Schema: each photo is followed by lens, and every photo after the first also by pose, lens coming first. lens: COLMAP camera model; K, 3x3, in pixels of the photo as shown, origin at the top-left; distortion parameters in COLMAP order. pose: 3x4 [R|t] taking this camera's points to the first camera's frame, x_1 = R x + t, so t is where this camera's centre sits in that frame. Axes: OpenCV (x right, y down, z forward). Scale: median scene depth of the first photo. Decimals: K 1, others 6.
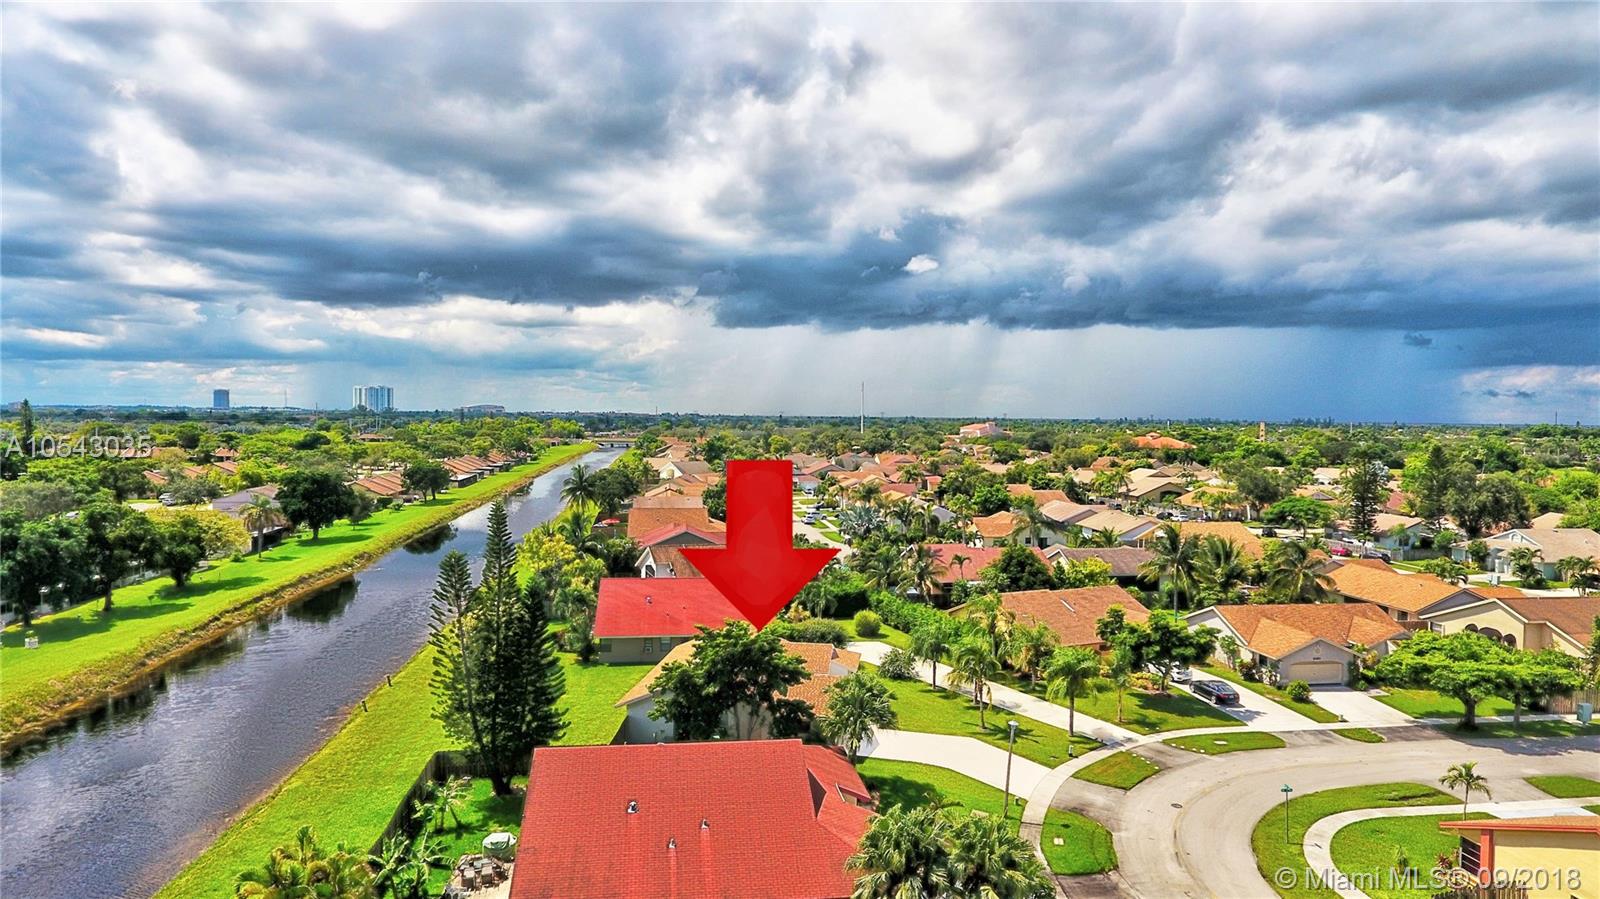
lens RADIAL K [[992.1, 0, 800.0], [0, 992.1, 449.5], [0, 0, 1]] dist [-0.006552, -0.001701]
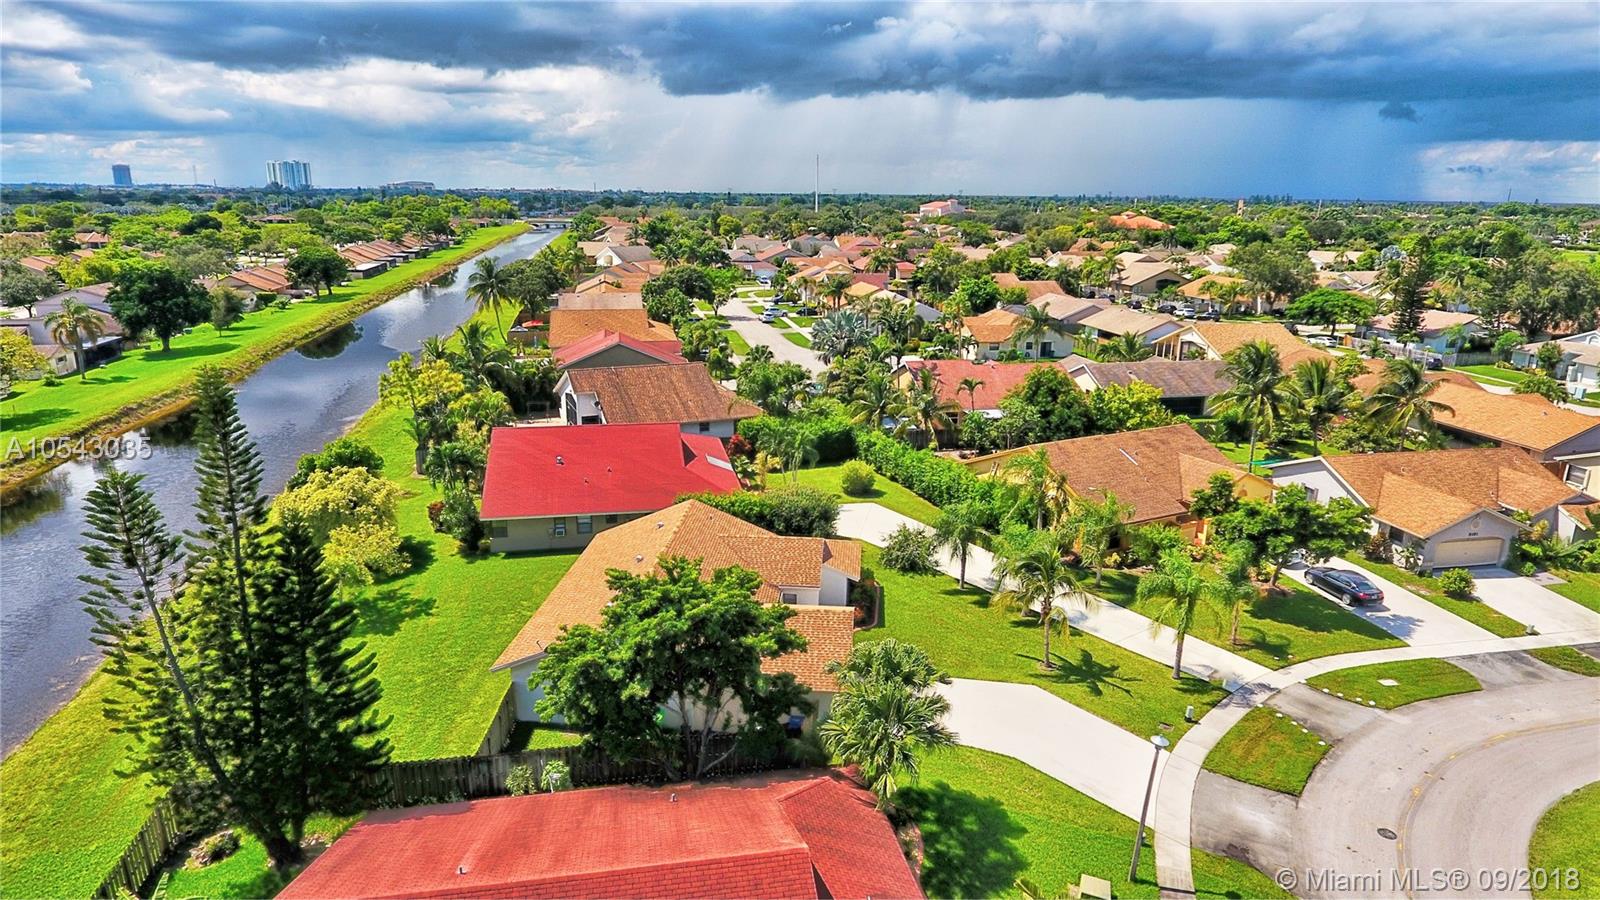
lens RADIAL K [[992.1, 0, 800.0], [0, 992.1, 450.0], [0, 0, 1]] dist [-0.006552, -0.001701]
pose [[0.998739, -0.013450, 0.048365, -0.005518], [0.002582, 0.975924, 0.218095, -0.004666], [-0.050134, -0.217695, 0.974728, 0.120653]]
